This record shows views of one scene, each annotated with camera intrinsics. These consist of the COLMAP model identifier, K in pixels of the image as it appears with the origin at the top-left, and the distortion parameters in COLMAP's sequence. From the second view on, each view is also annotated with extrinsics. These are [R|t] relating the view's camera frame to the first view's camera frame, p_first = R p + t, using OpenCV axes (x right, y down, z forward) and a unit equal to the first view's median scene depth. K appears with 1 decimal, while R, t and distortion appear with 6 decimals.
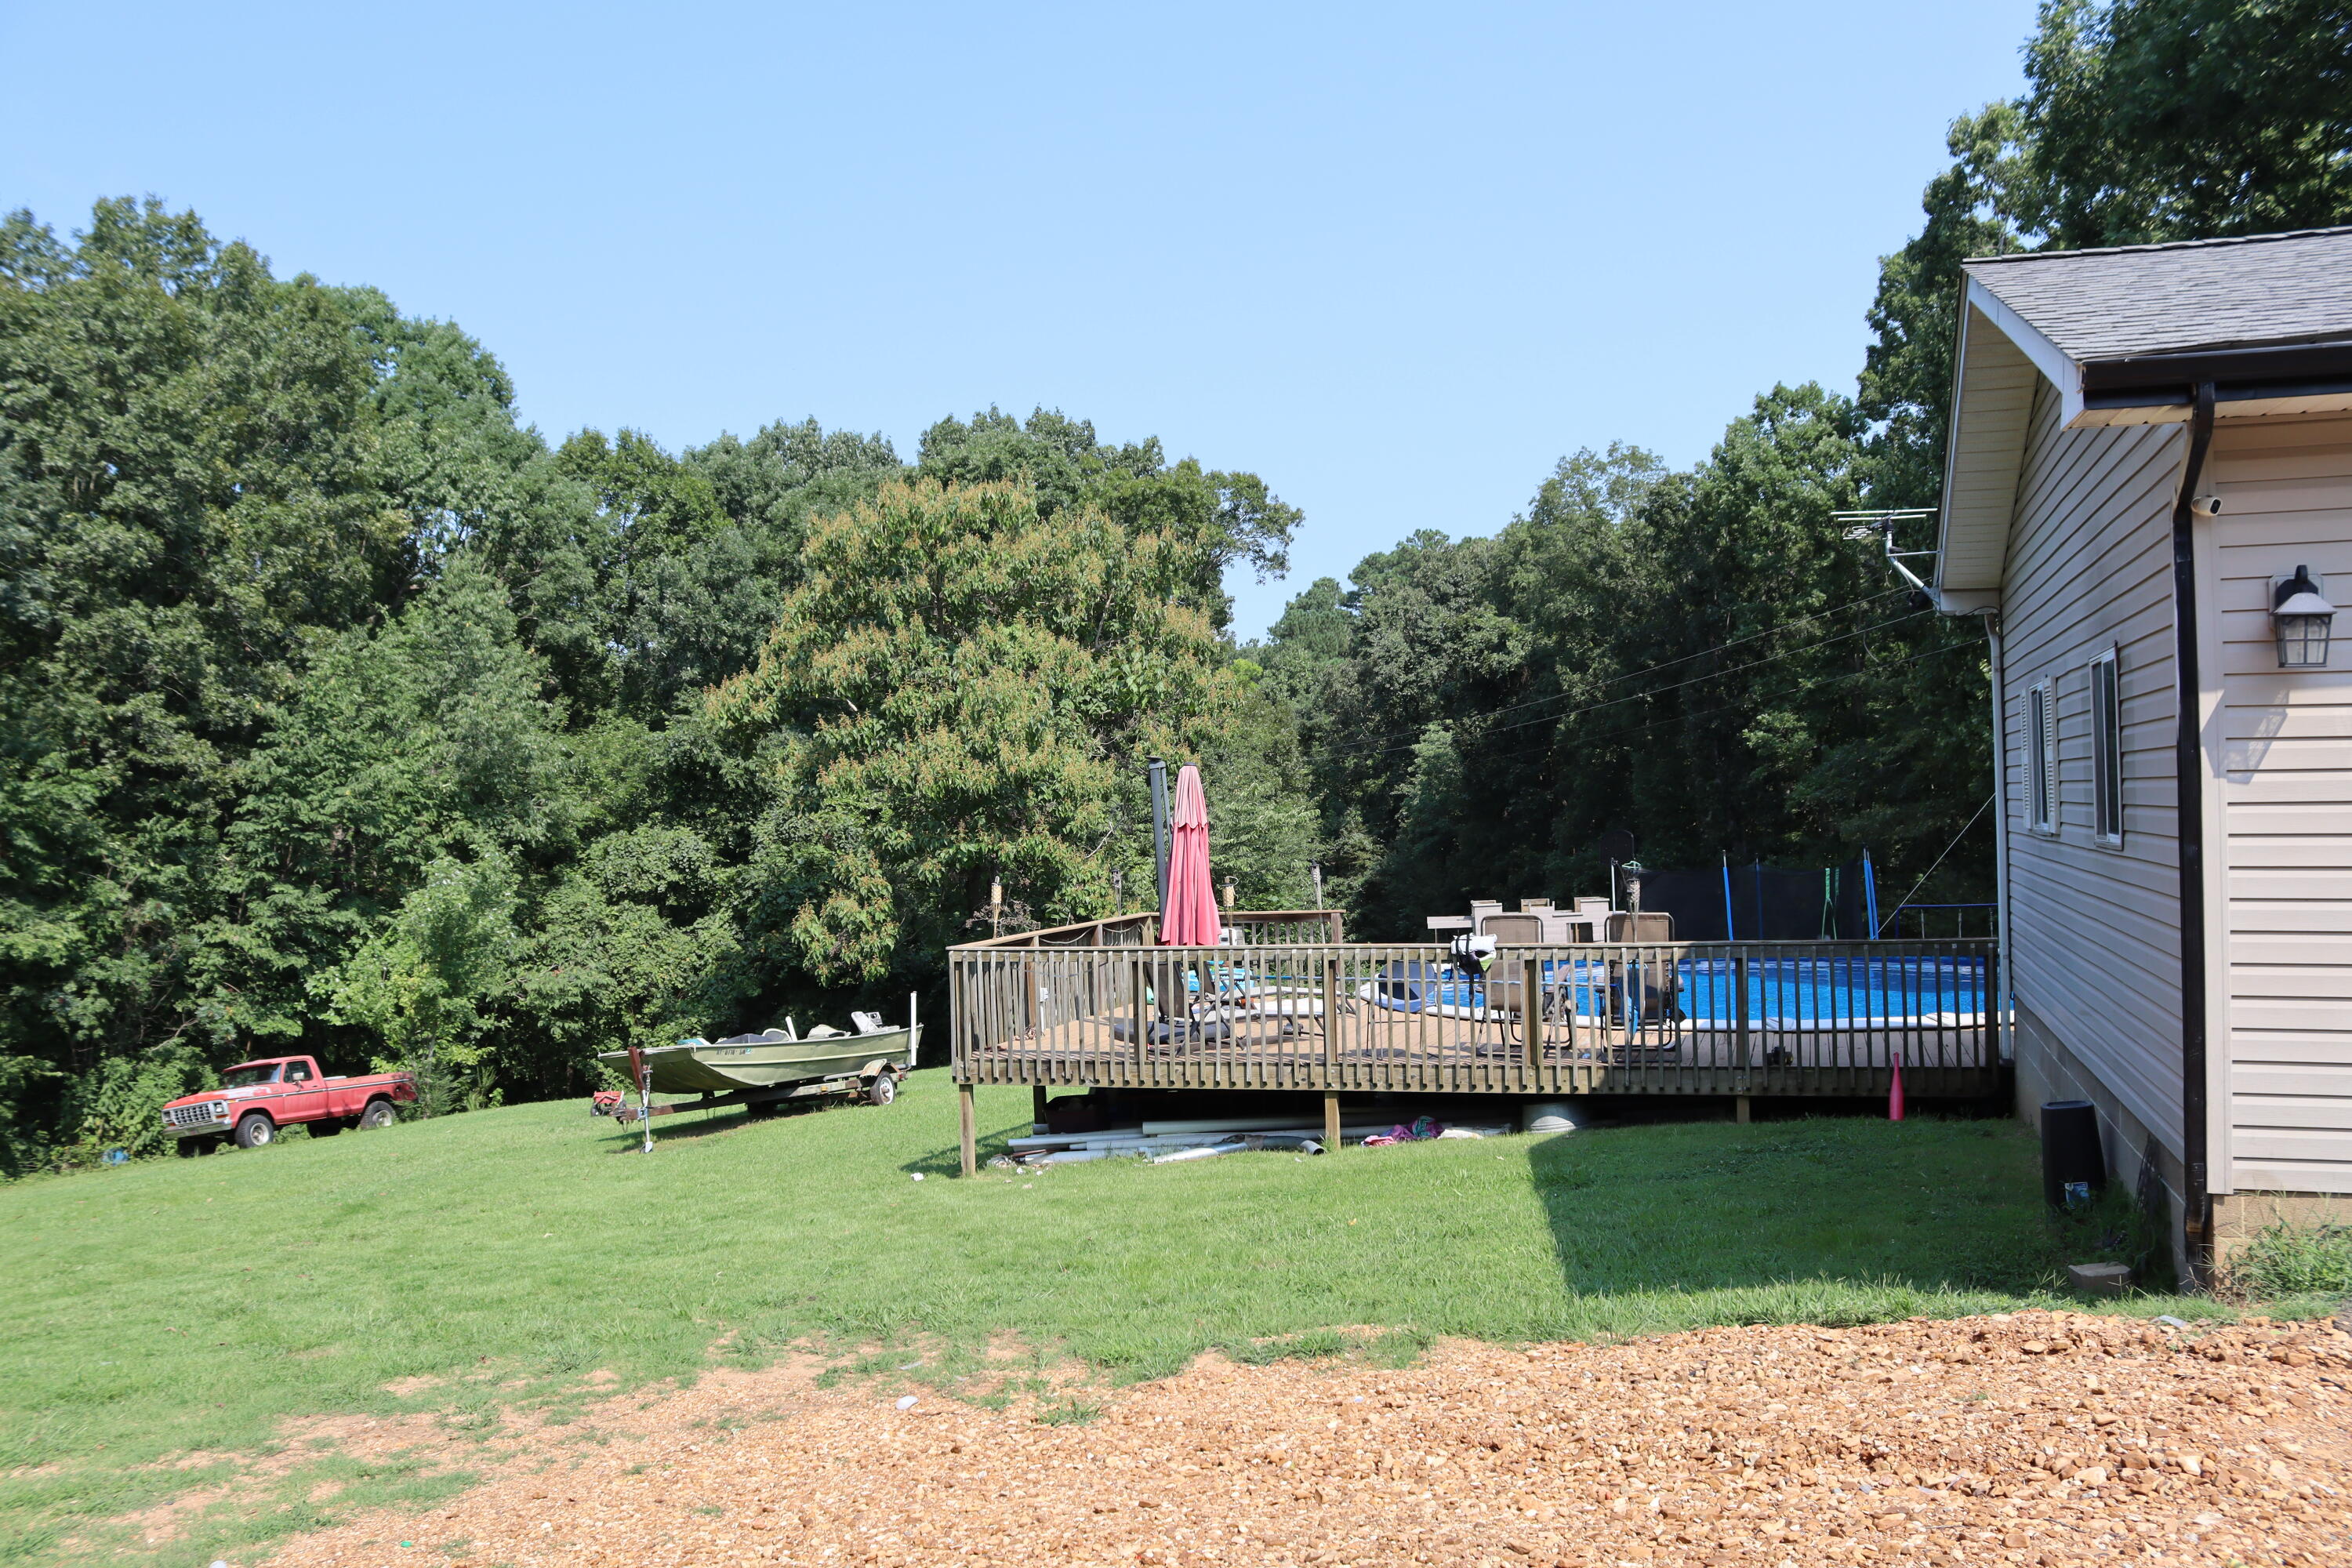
lens RADIAL K [[1983.2, 0, 1176.0], [0, 1983.2, 784.0], [0, 0, 1]] dist [-0.181268, 0.166640]
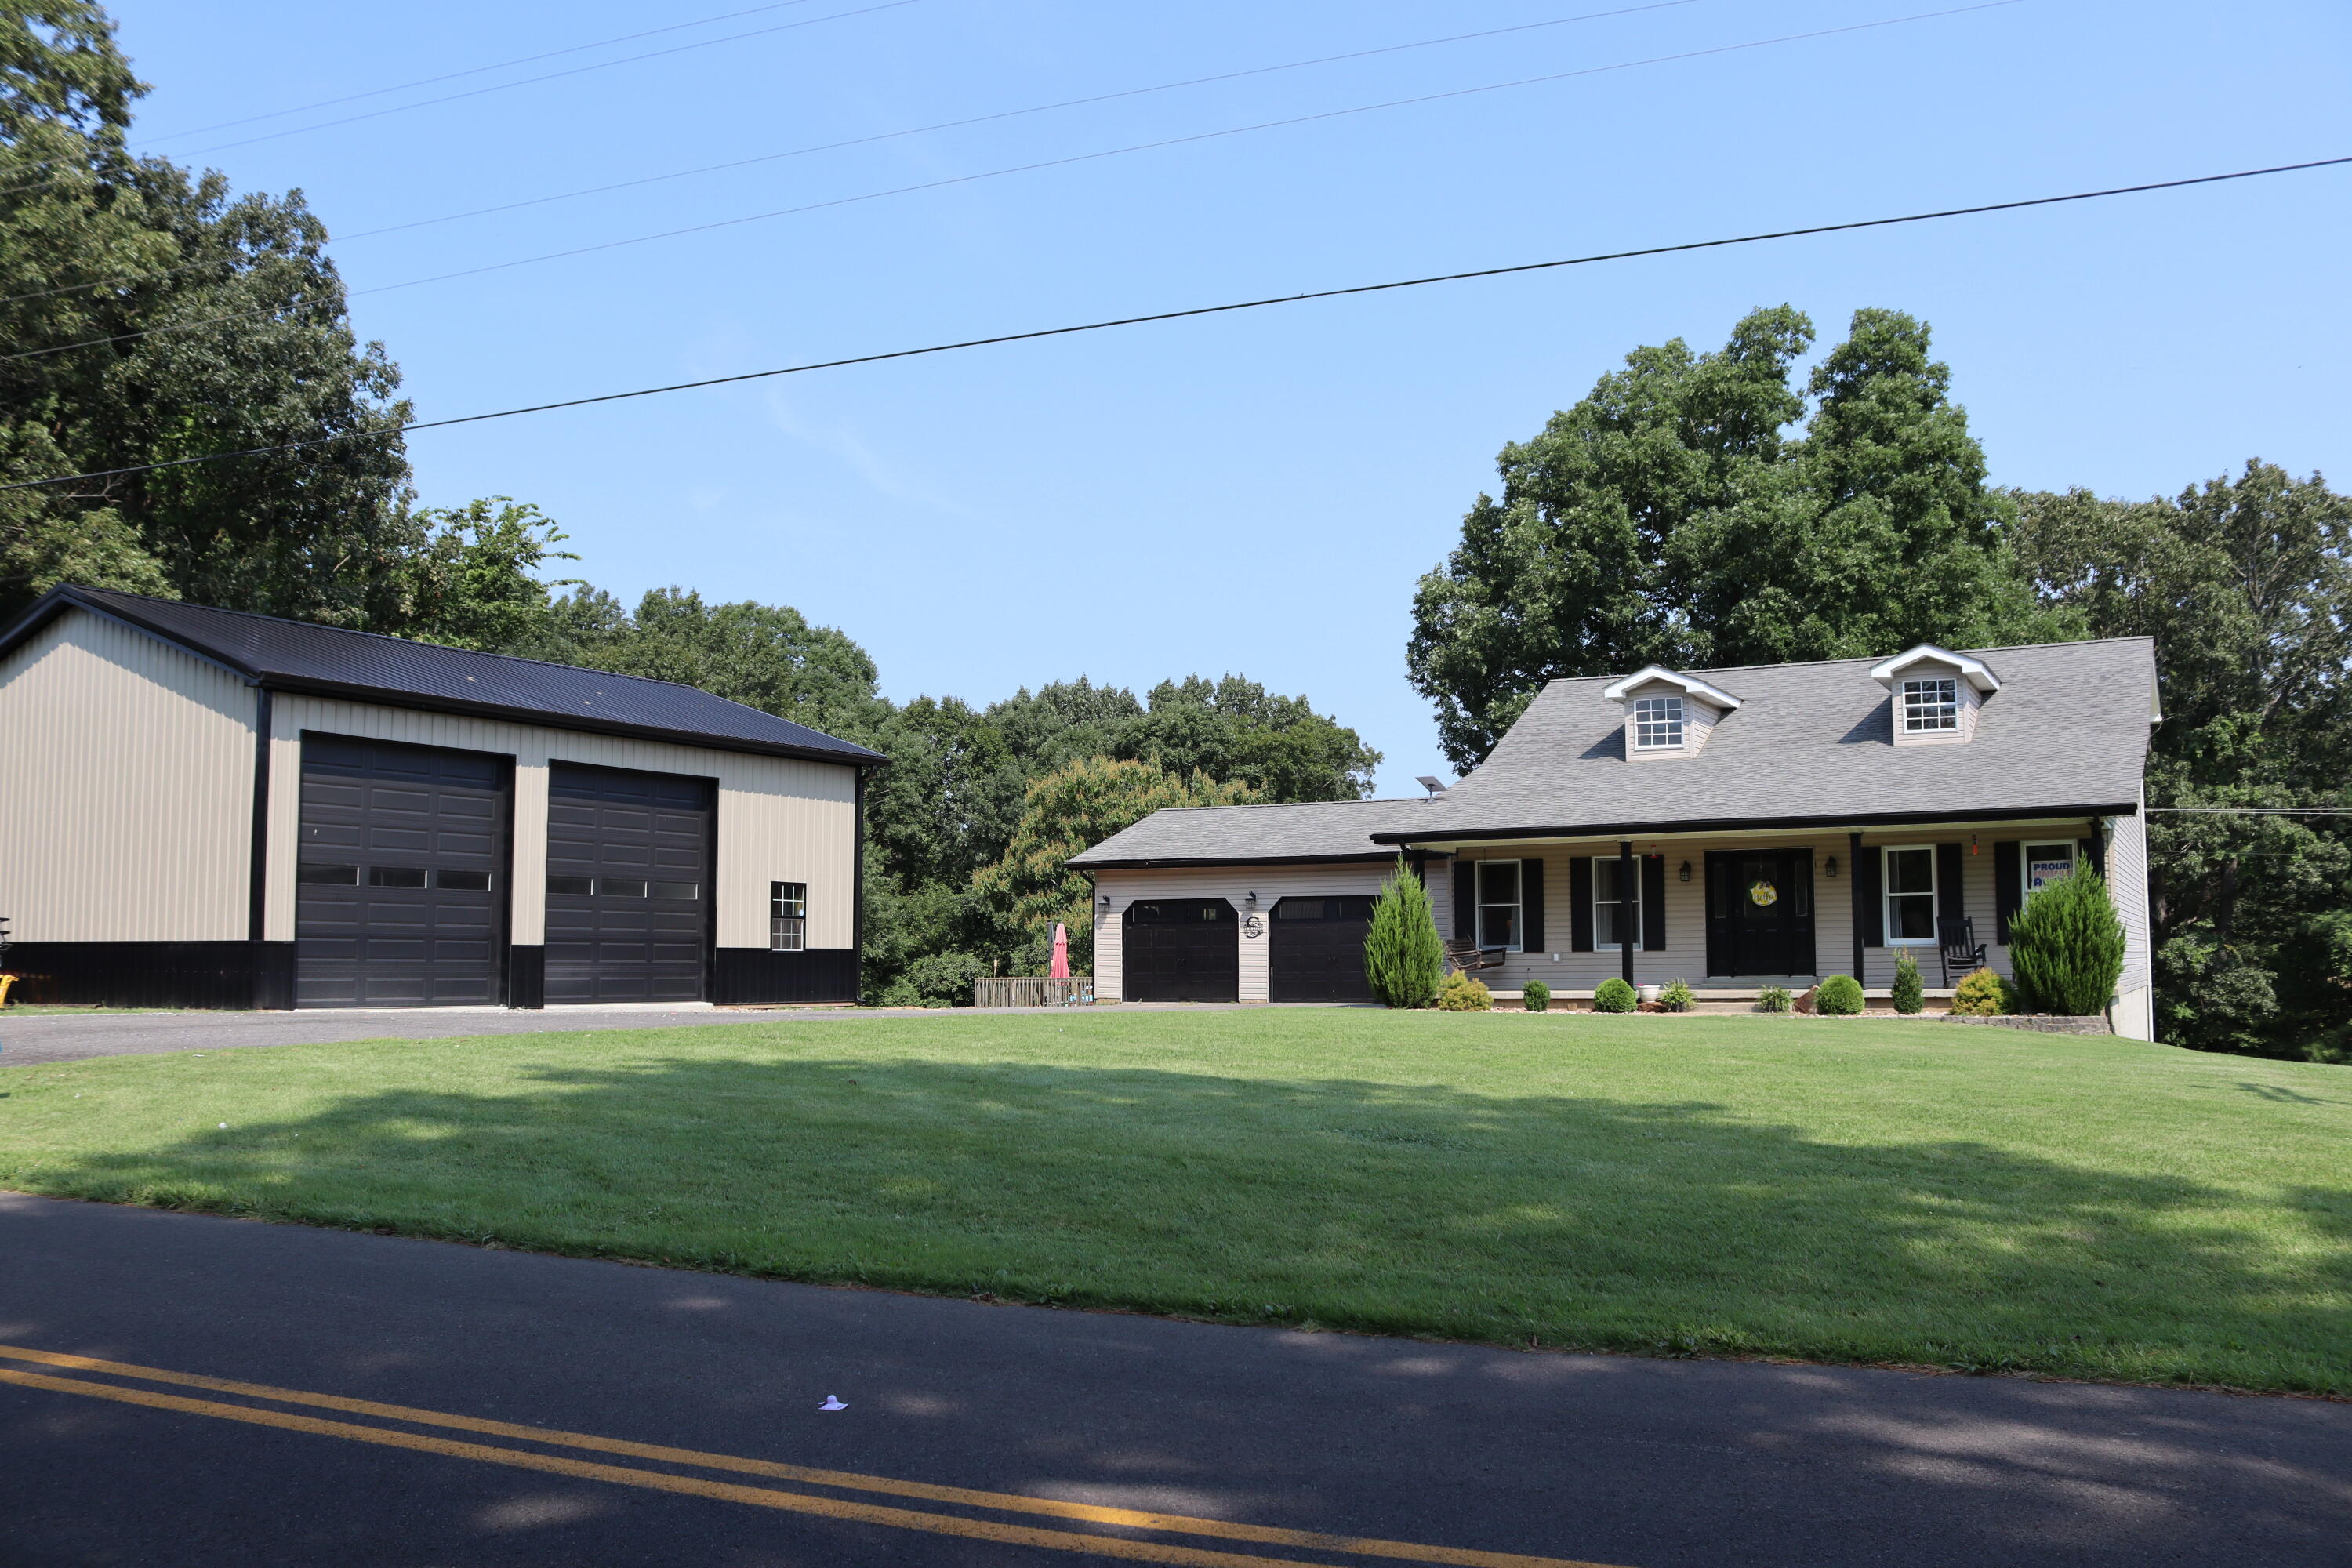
lens RADIAL K [[1983.2, 0, 1176.0], [0, 1983.2, 784.0], [0, 0, 1]] dist [-0.181268, 0.166640]
pose [[0.981936, 0.006598, -0.189099, 0.297663], [-0.020936, 0.997044, -0.073923, -0.000547], [0.188052, 0.076547, 0.979172, -0.769541]]
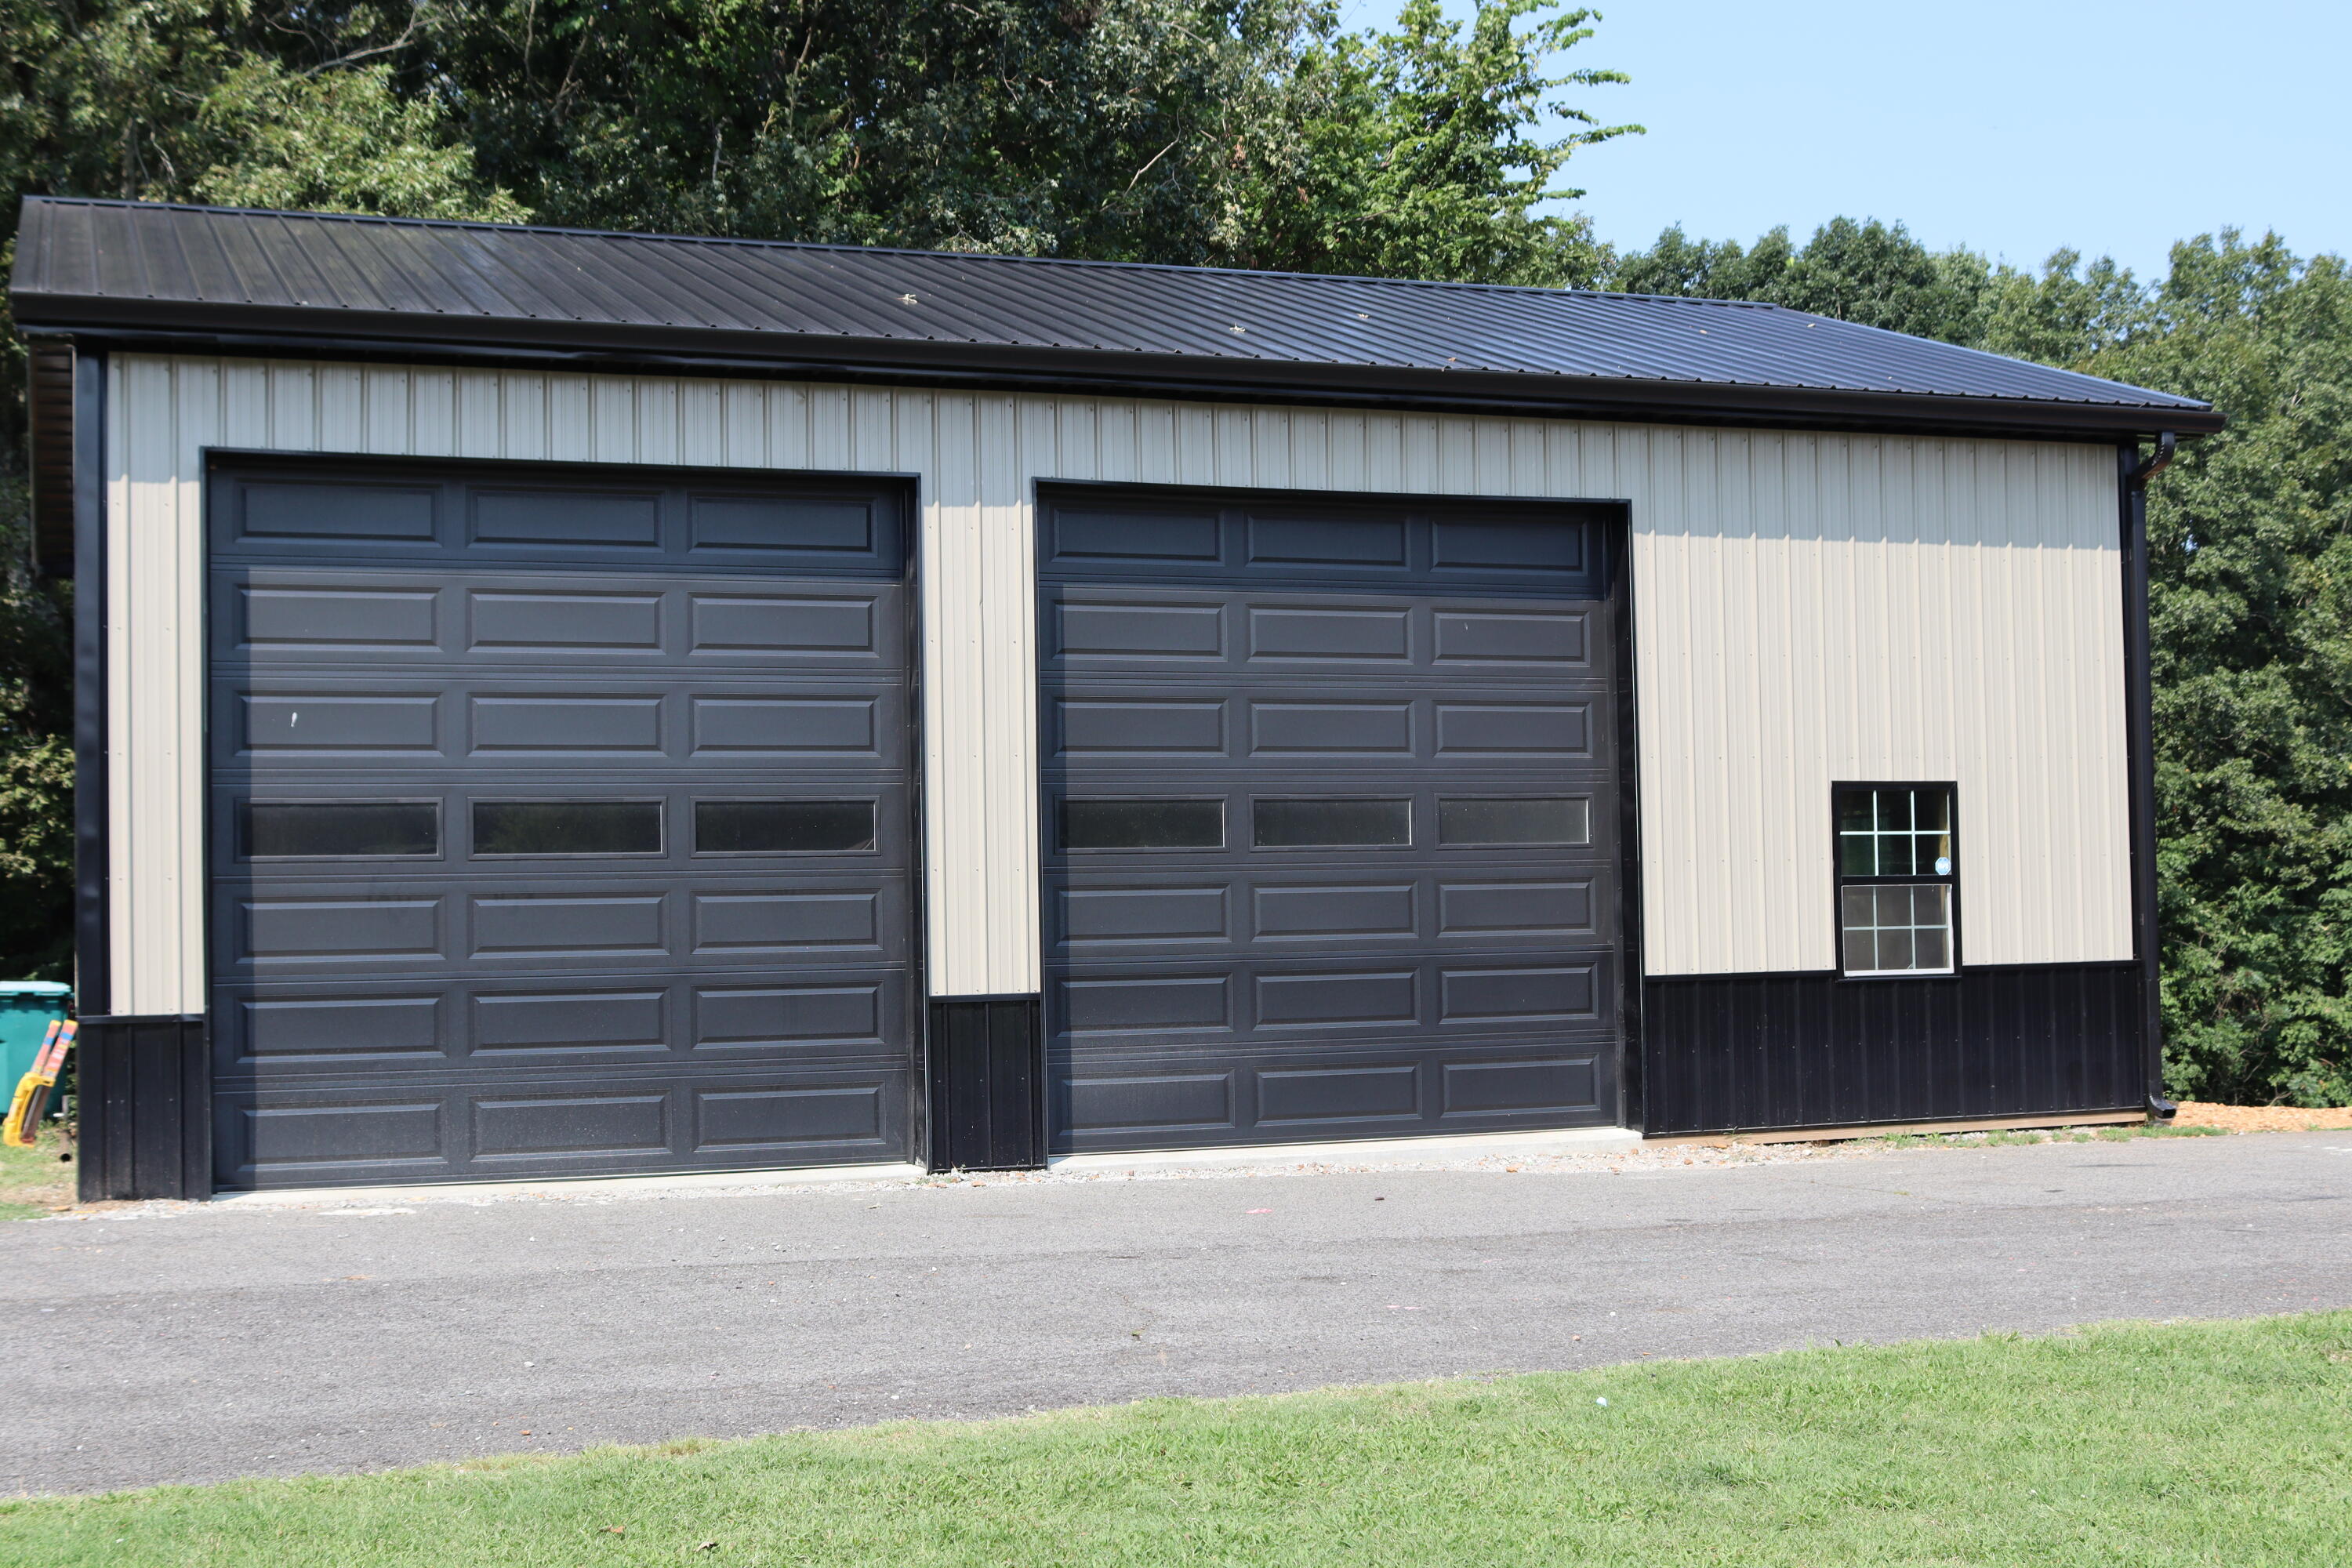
lens RADIAL K [[2949.1, 0, 1176.0], [0, 2949.1, 784.0], [0, 0, 1]] dist [-0.015781, -0.019512]
pose [[0.651318, -0.024000, -0.758426, 0.249751], [0.011527, 0.999697, -0.021736, -0.007642], [0.758718, 0.005415, 0.651397, -0.394910]]
